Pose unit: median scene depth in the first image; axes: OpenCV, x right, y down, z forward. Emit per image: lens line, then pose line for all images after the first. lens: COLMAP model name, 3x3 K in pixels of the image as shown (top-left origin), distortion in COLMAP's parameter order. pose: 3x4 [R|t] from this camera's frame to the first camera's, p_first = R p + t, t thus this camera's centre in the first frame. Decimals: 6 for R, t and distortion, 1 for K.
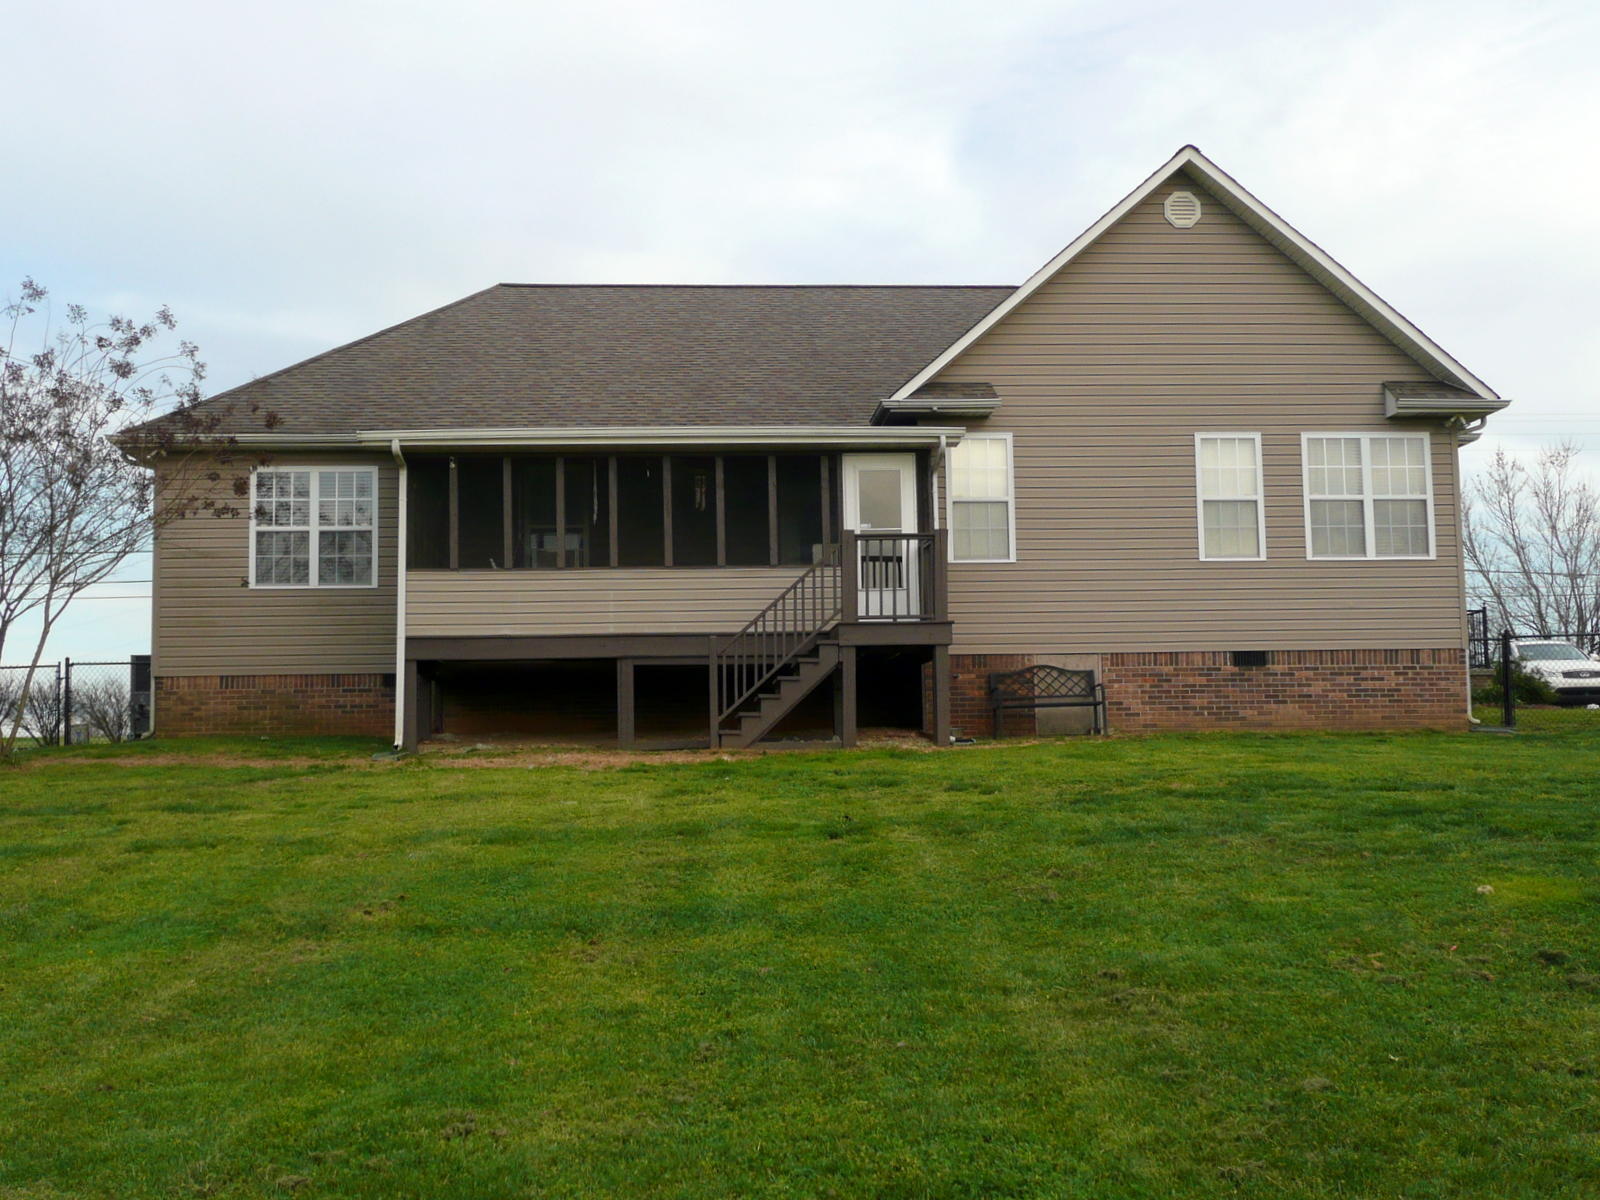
lens RADIAL K [[1842.9, 0, 800.0], [0, 1842.9, 600.0], [0, 0, 1]] dist [-0.013257, -0.007638]
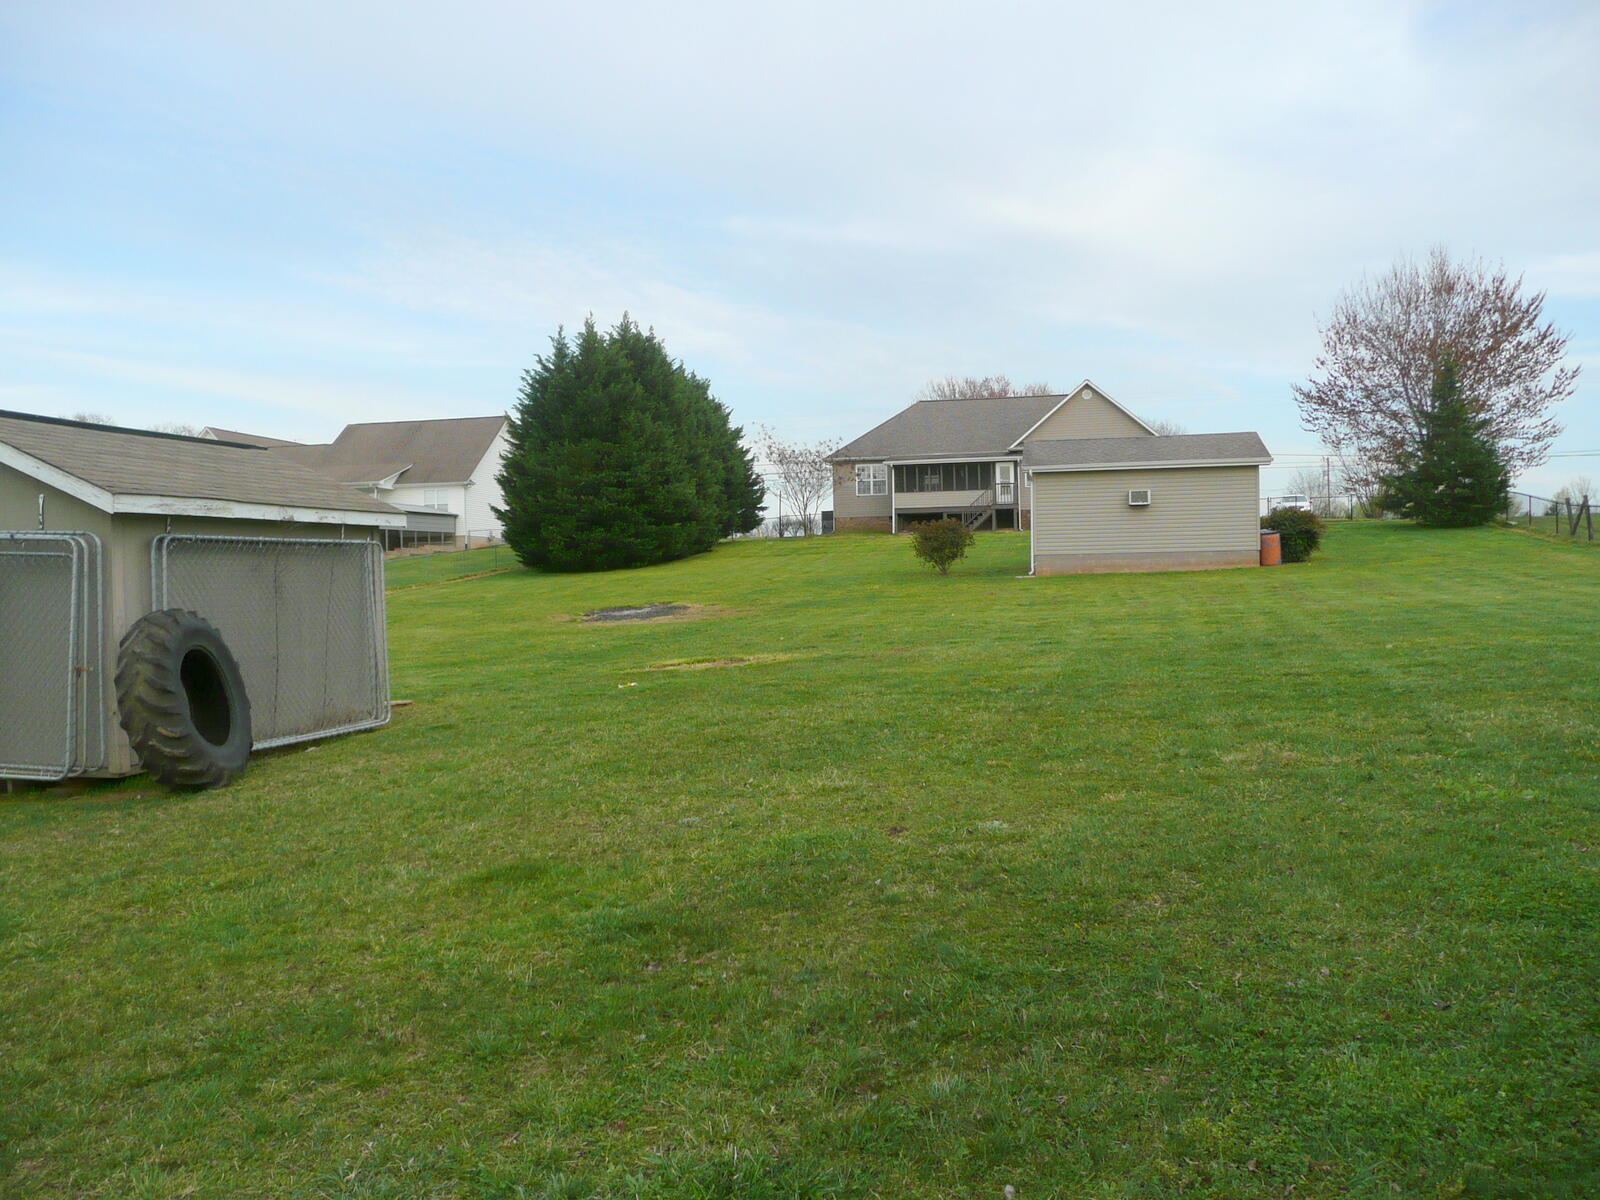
lens RADIAL K [[1322.5, 0, 800.0], [0, 1322.5, 600.0], [0, 0, 1]] dist [-0.043155, 0.000786]
pose [[0.959021, 0.003130, -0.283317, 0.450674], [0.029071, 0.993574, 0.109383, -0.111076], [0.281839, -0.113137, 0.952768, -2.033150]]
